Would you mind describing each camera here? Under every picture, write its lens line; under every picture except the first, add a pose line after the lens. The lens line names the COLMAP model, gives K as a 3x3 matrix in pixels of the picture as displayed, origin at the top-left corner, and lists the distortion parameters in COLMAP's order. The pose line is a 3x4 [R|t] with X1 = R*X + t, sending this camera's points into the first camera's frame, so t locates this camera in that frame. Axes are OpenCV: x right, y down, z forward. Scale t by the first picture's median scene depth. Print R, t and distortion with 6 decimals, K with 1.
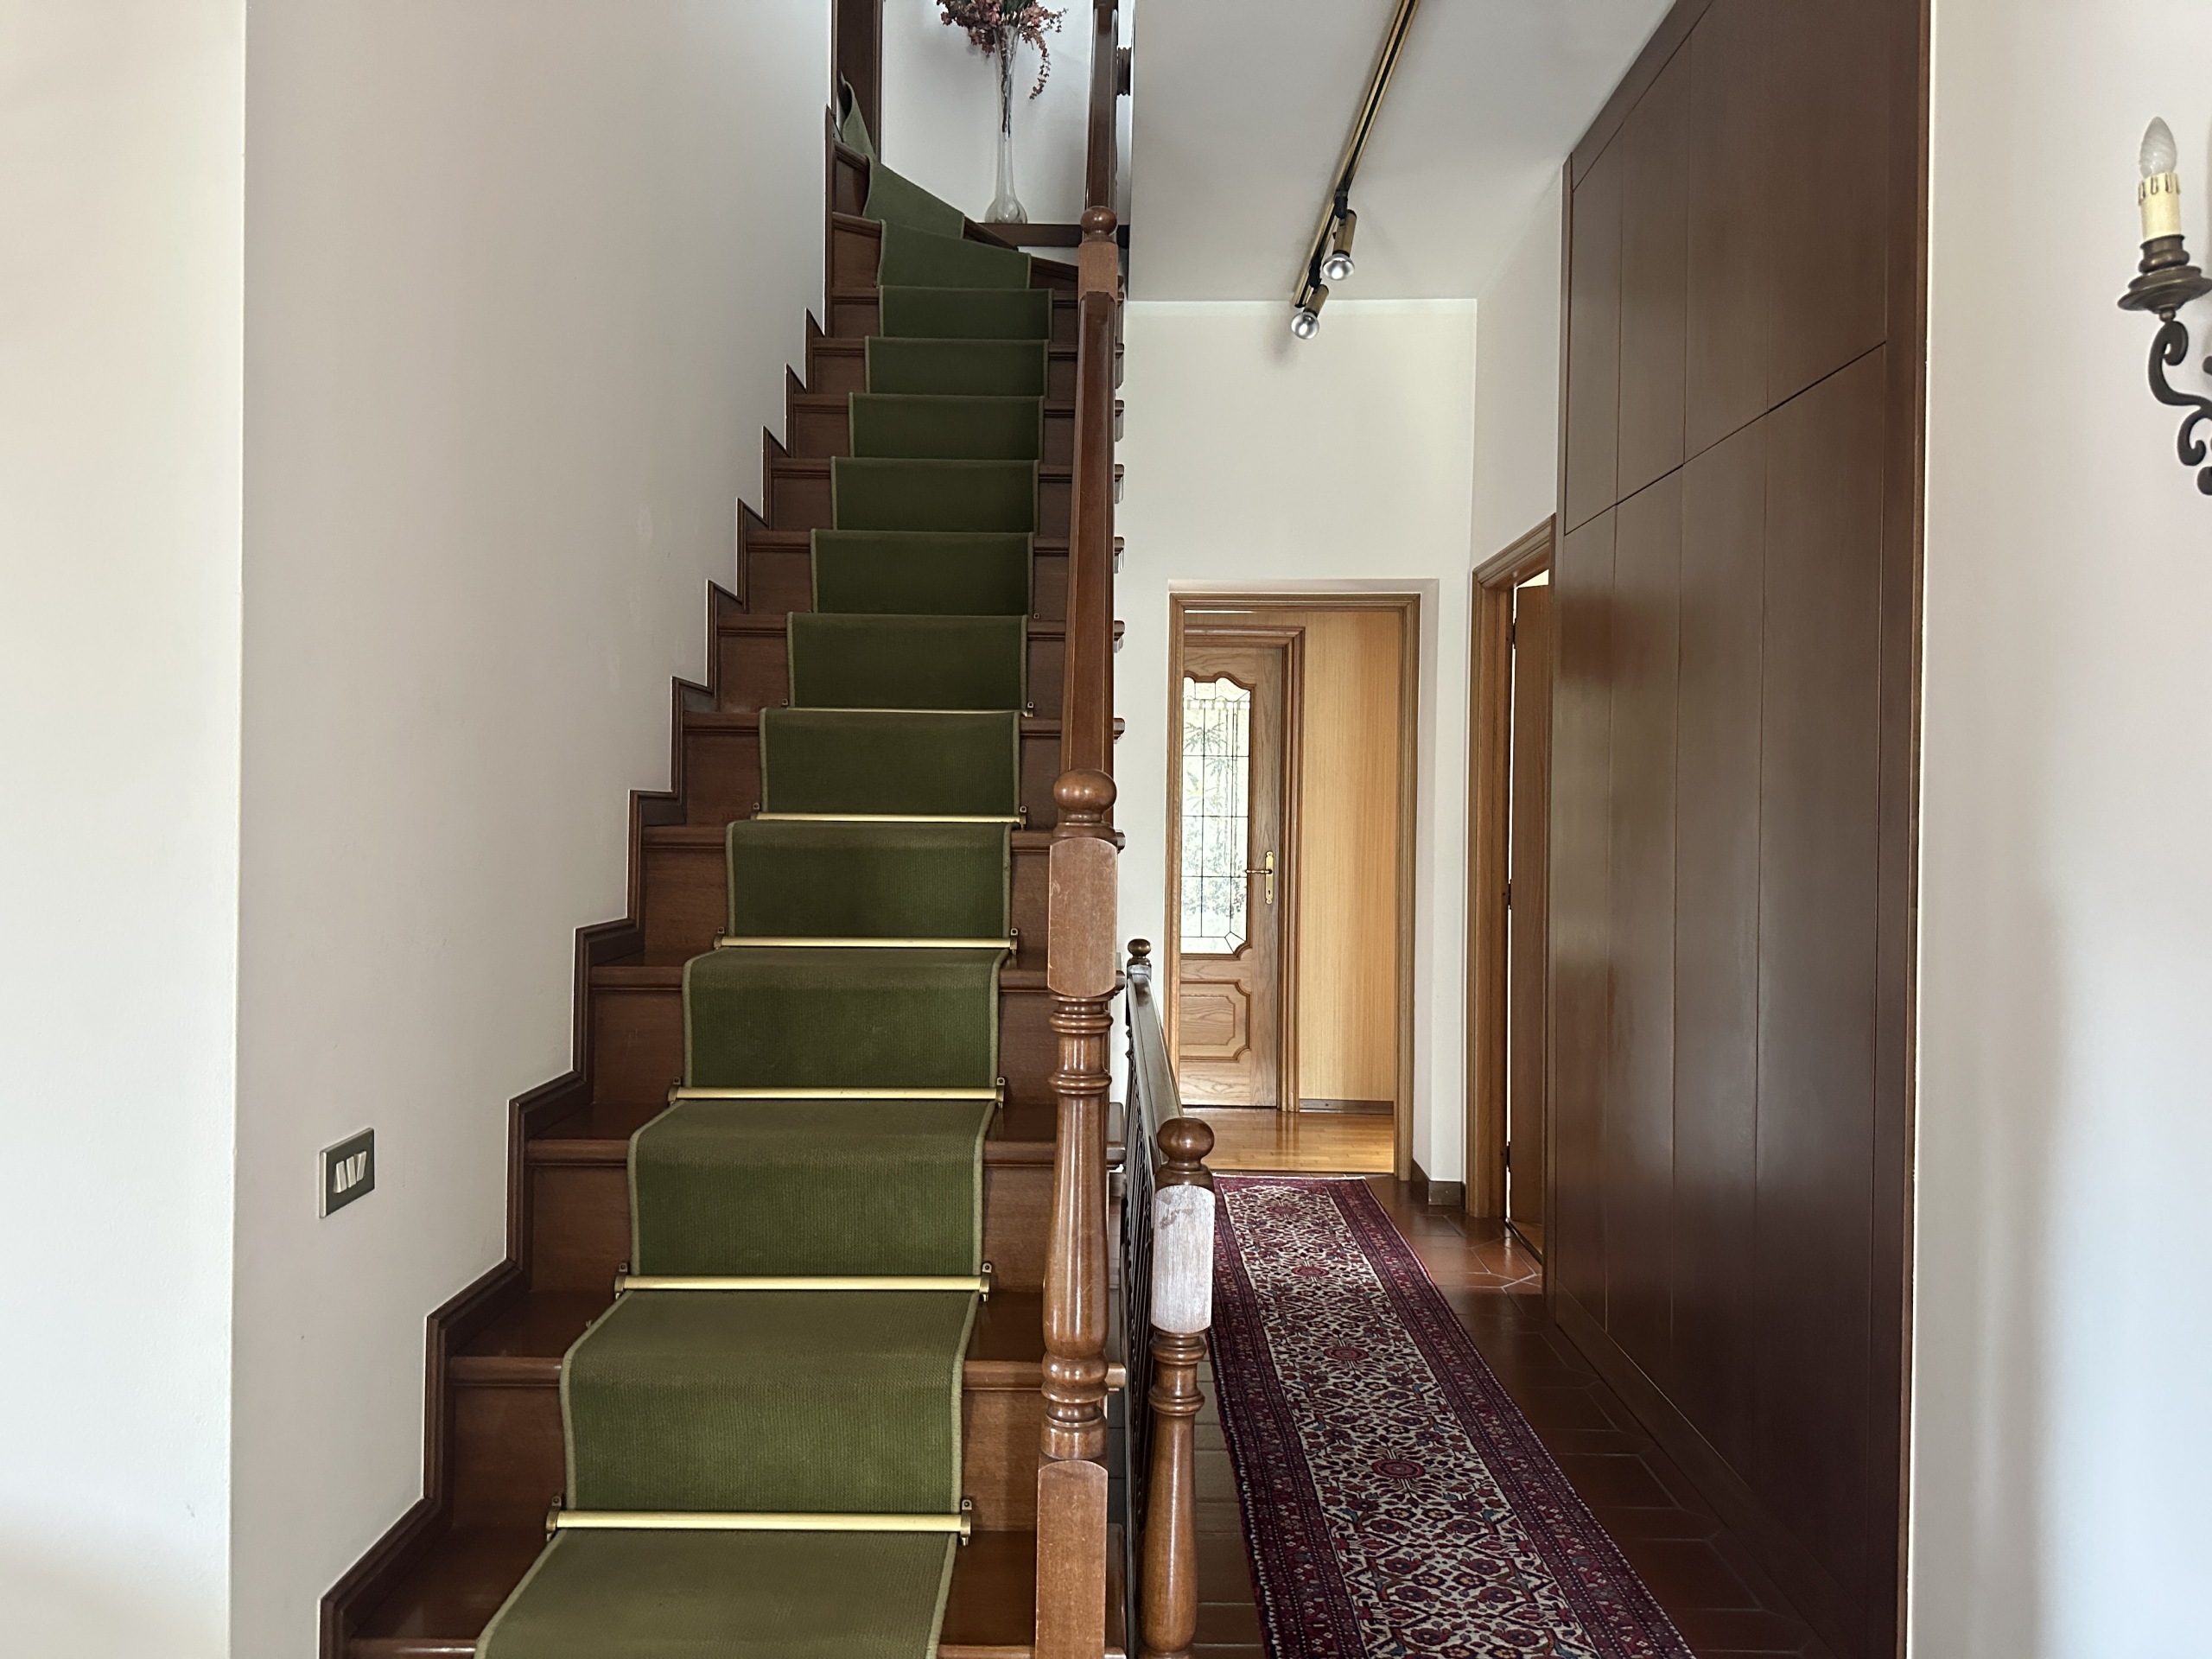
lens RADIAL K [[1580.7, 0, 1114.0], [0, 1580.7, 791.9], [0, 0, 1]] dist [0.006075, 0.001796]
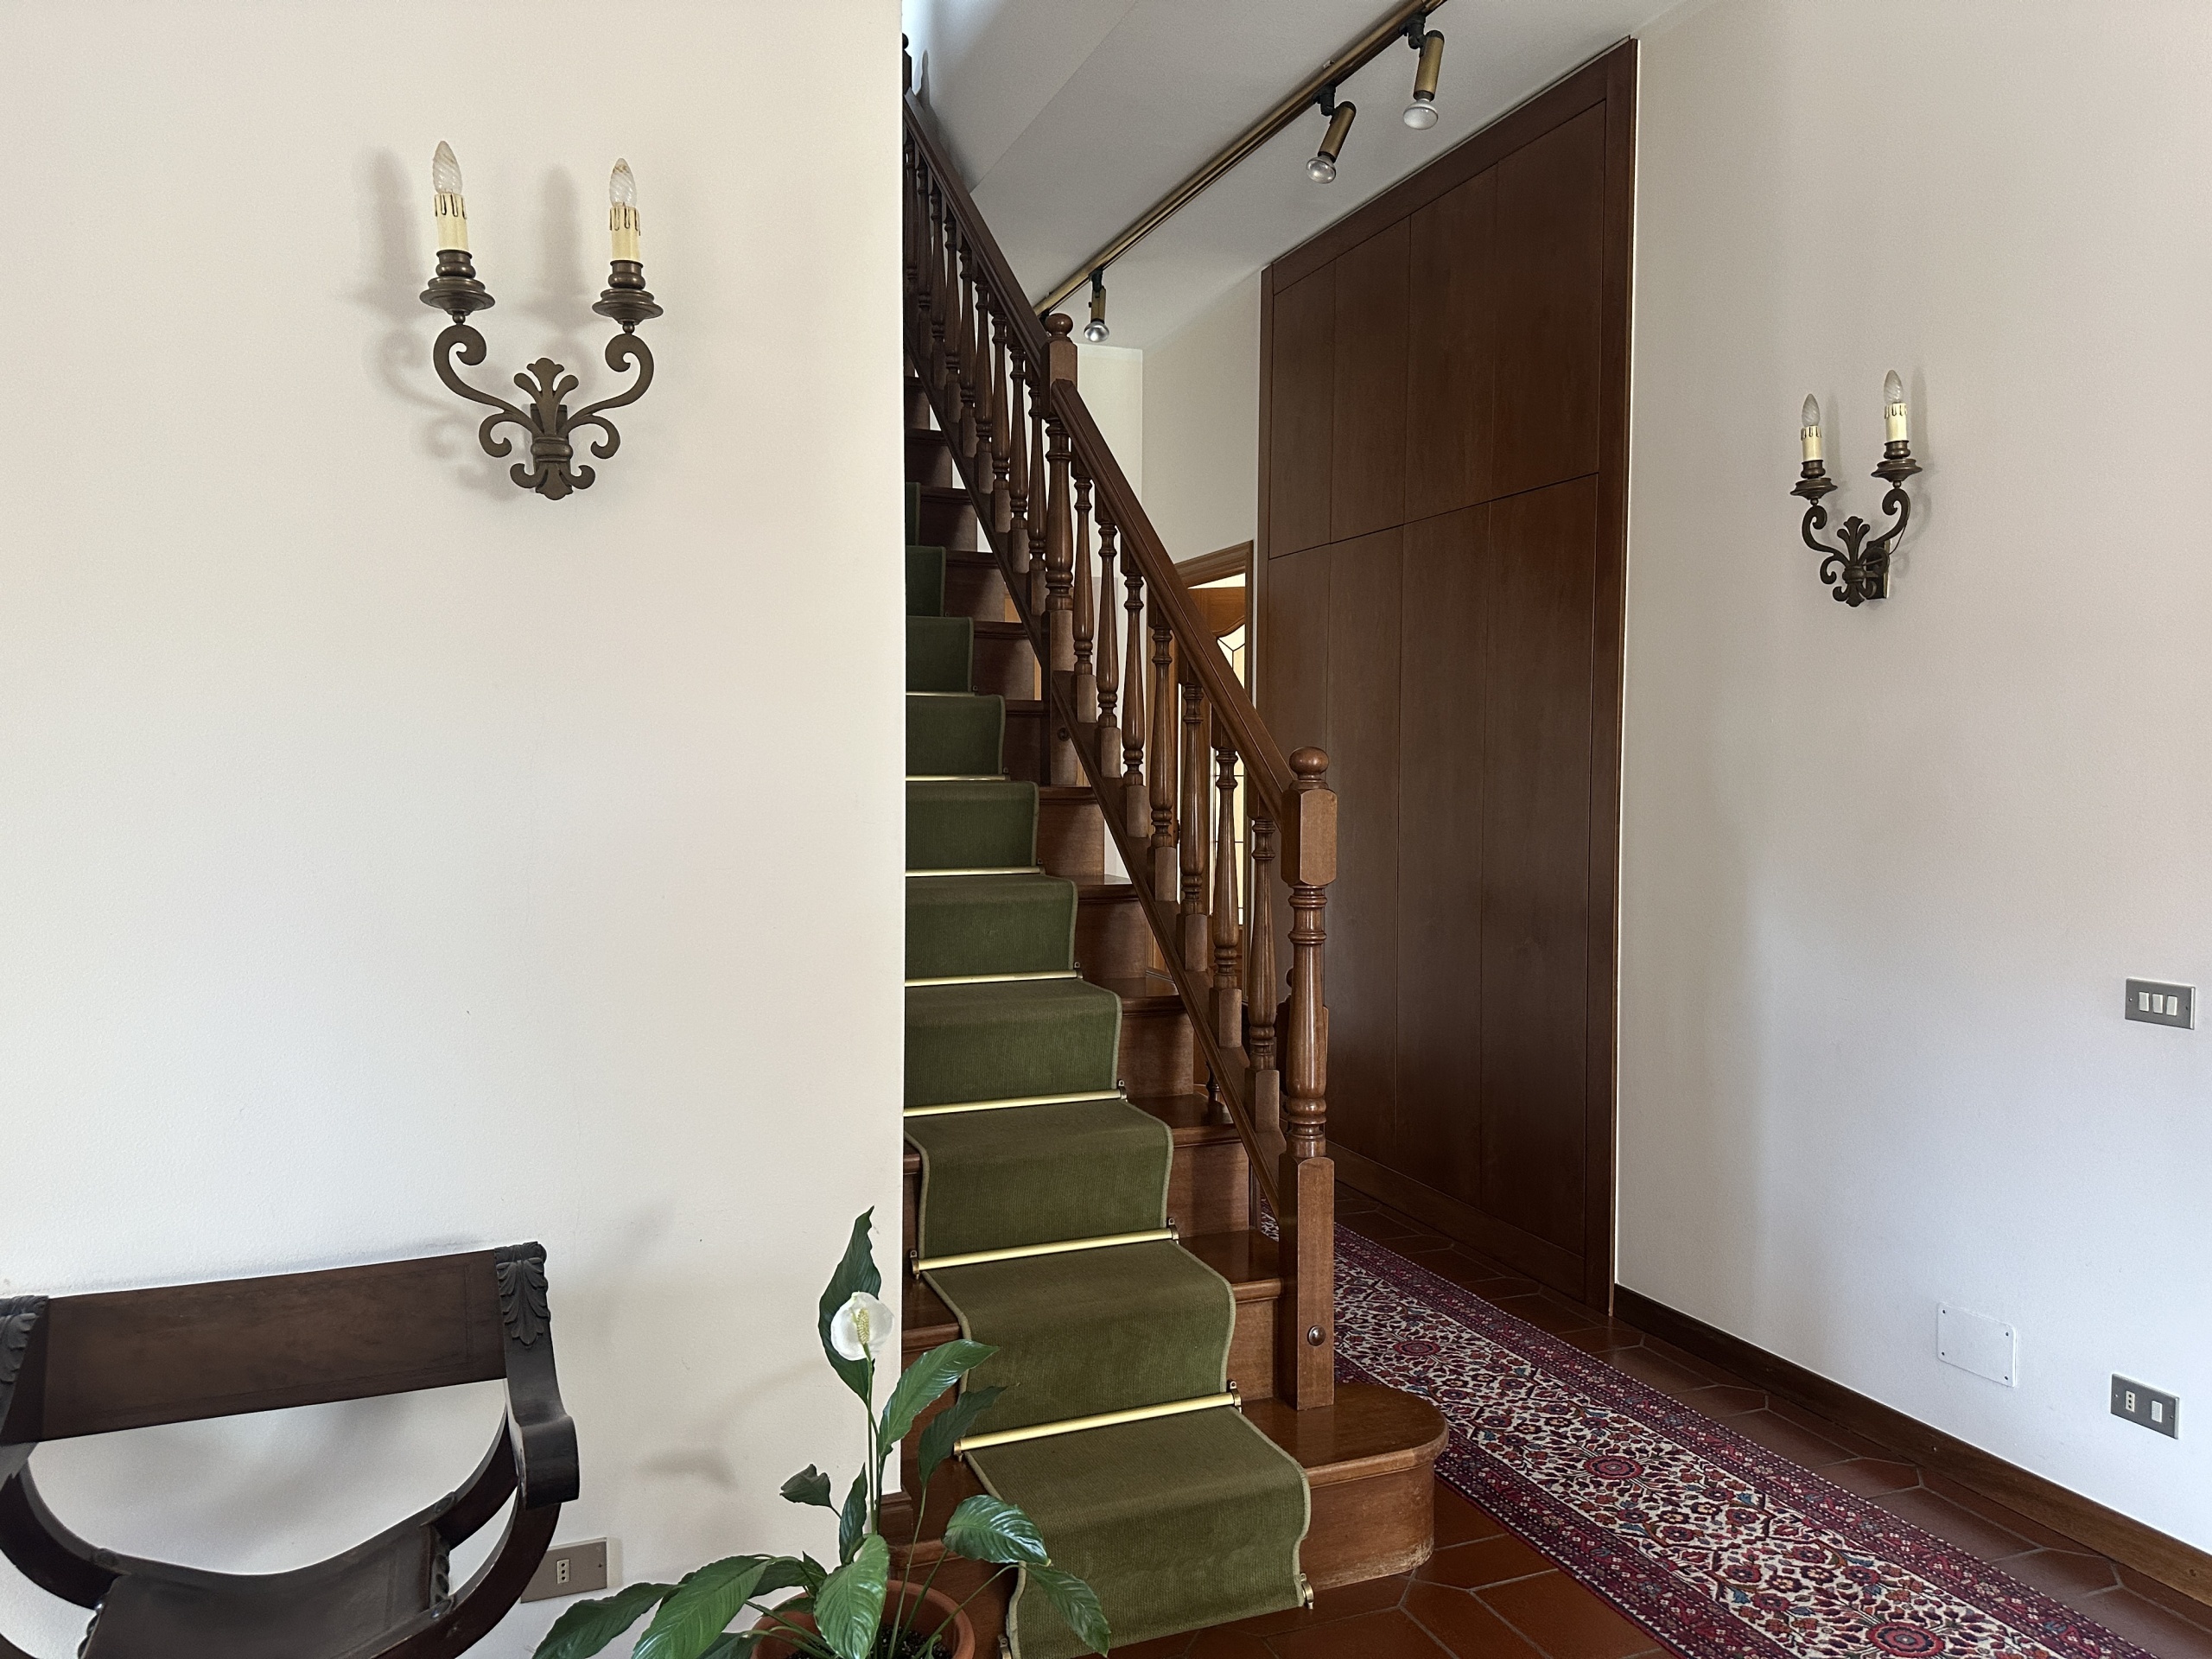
lens RADIAL K [[1546.9, 0, 1106.0], [0, 1546.9, 829.5], [0, 0, 1]] dist [0.003720, 0.000684]
pose [[0.930565, -0.026293, 0.365182, -0.730201], [0.006129, 0.998397, 0.056265, -0.018803], [-0.366076, -0.050120, 0.929234, -0.382949]]
